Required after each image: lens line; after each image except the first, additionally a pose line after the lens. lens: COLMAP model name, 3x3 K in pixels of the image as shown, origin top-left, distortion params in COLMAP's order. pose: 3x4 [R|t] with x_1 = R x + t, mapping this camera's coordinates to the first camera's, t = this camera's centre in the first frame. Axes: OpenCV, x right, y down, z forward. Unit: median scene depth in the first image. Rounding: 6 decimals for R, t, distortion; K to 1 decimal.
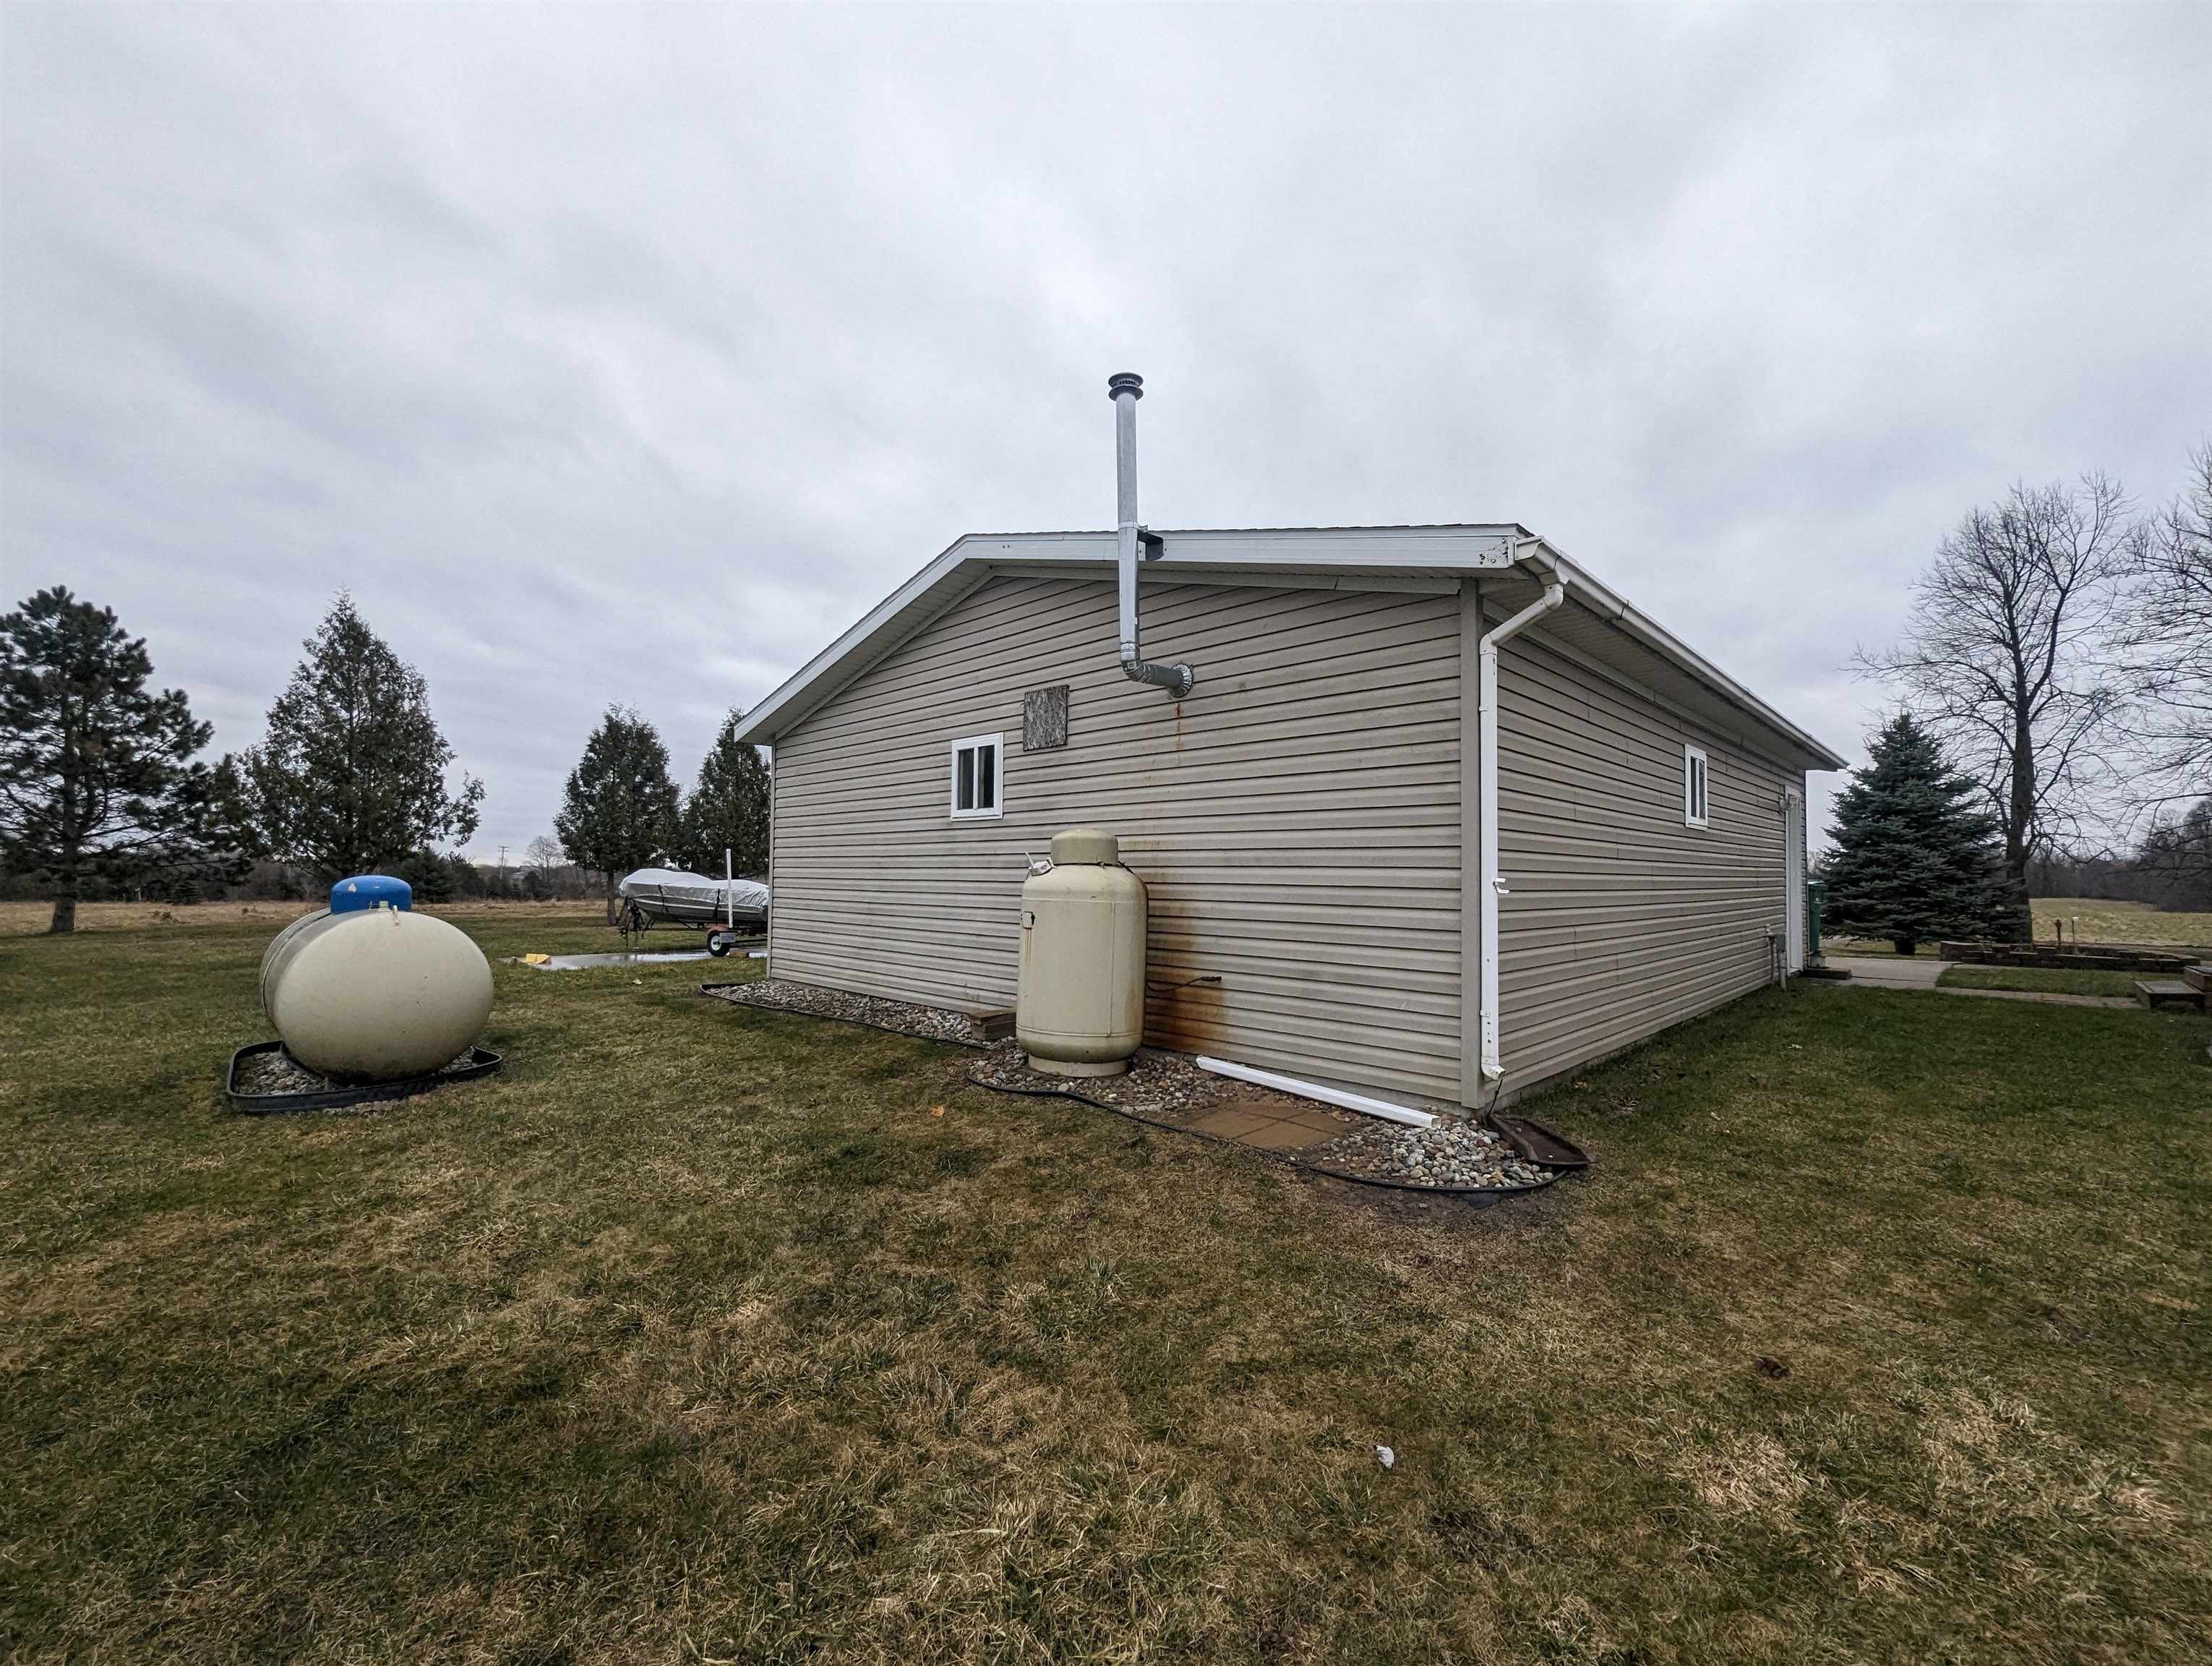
lens RADIAL K [[920.7, 0, 1099.2], [0, 920.7, 838.2], [0, 0, 1]] dist [-0.000590, -0.000414]
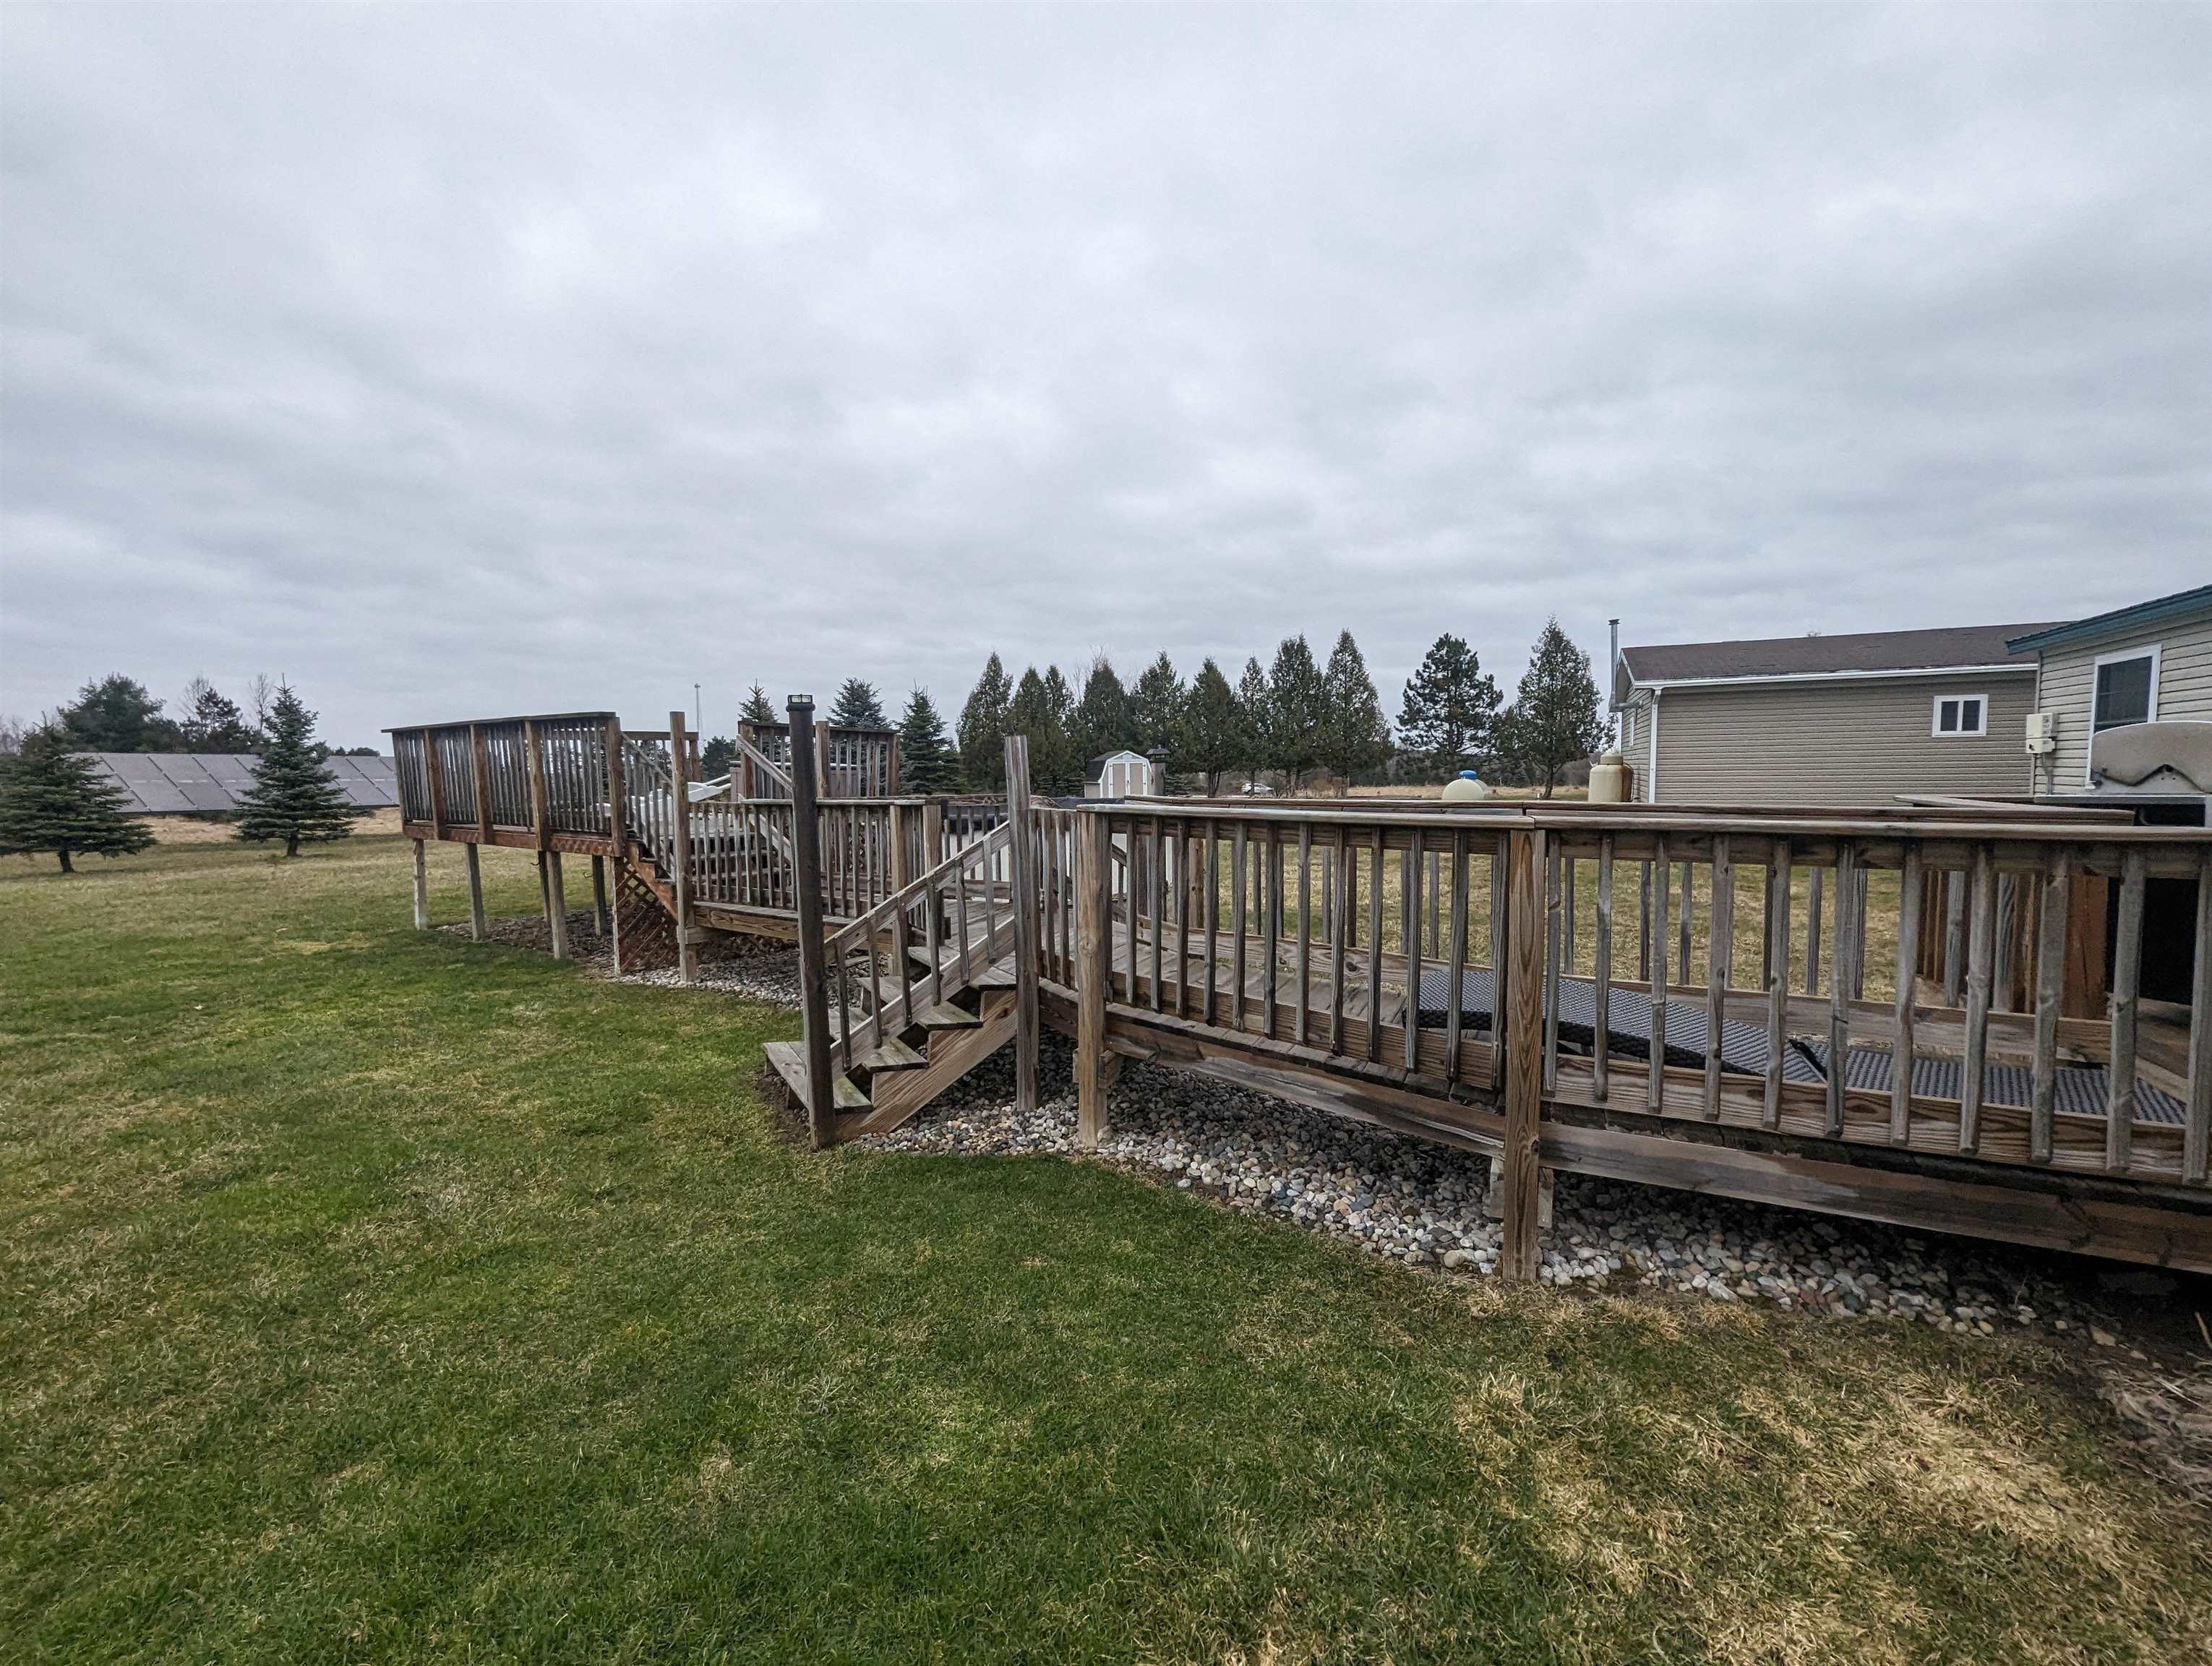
lens RADIAL K [[920.7, 0, 1099.2], [0, 920.7, 838.2], [0, 0, 1]] dist [-0.000590, -0.000414]
pose [[0.320029, 0.065256, -0.945158, 0.627744], [0.044942, 0.995456, 0.083946, -0.017833], [0.946341, -0.069342, 0.315642, -0.445065]]
